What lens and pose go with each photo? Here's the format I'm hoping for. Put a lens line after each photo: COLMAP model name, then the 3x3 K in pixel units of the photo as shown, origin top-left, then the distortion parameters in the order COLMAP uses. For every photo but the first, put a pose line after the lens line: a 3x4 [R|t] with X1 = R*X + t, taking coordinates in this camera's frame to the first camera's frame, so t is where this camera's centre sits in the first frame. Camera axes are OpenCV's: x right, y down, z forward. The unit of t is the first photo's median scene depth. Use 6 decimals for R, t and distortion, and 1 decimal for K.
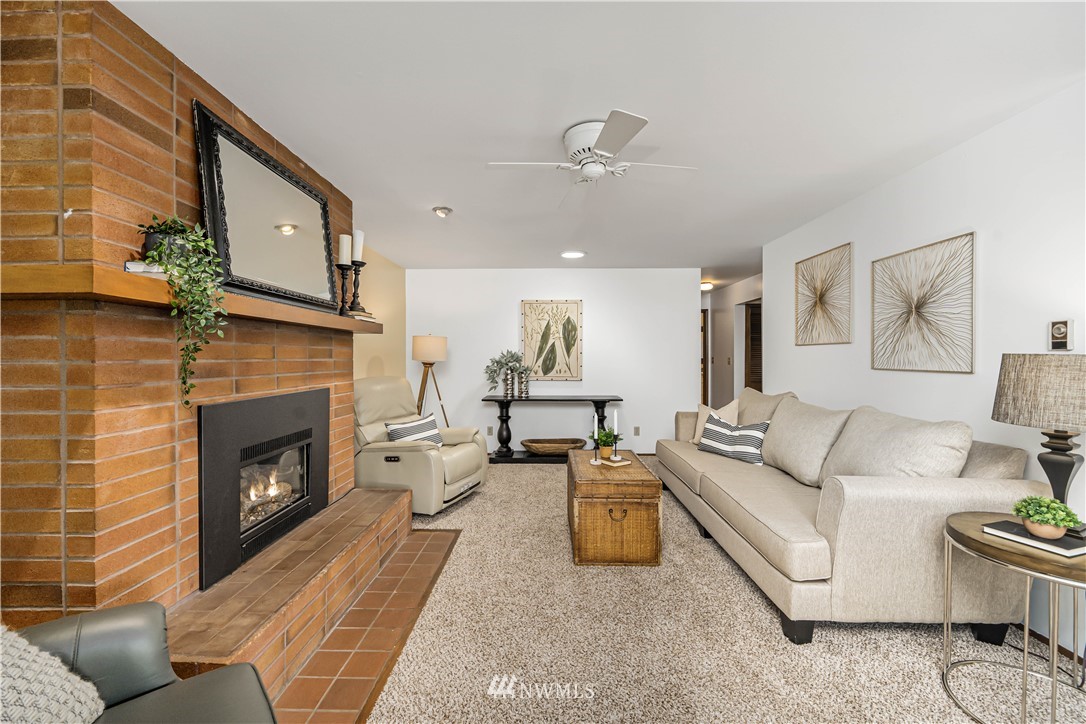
lens RADIAL K [[431.0, 0, 541.7], [0, 431.0, 362.8], [0, 0, 1]] dist [-0.003928, -0.000056]
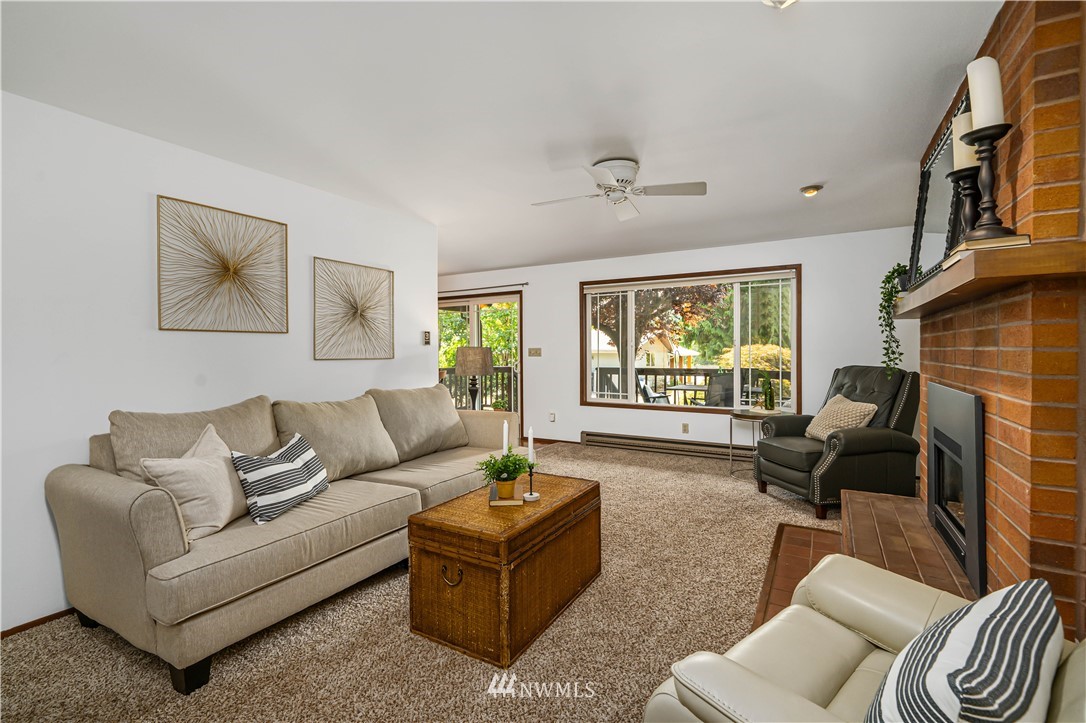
lens RADIAL K [[486.2, 0, 542.2], [0, 486.2, 350.2], [0, 0, 1]] dist [0.000554, 0.000198]
pose [[-0.873283, 0.004807, 0.487189, -0.327147], [0.011222, 0.999885, 0.010248, -0.017926], [-0.487084, 0.014417, -0.873236, 2.021264]]
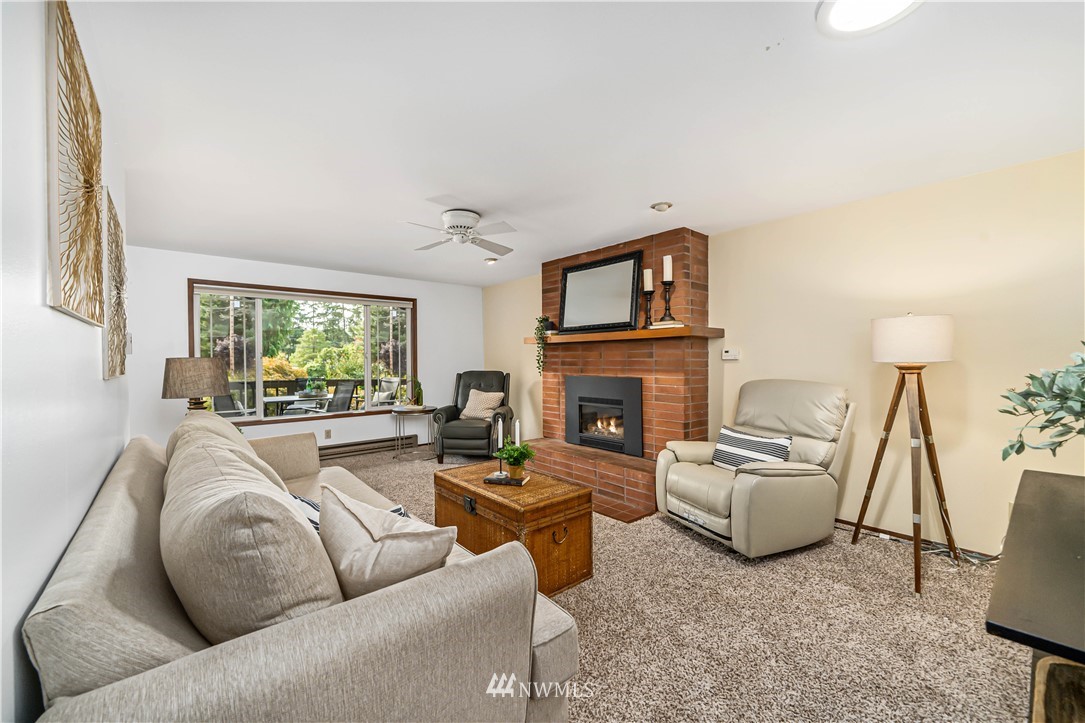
lens RADIAL K [[430.7, 0, 540.3], [0, 430.7, 362.6], [0, 0, 1]] dist [-0.003928, -0.000056]
pose [[-0.748969, 0.011222, -0.662510, 0.815225], [-0.000401, 0.999849, 0.017389, -0.023034], [0.662605, 0.013289, -0.748852, 2.050555]]
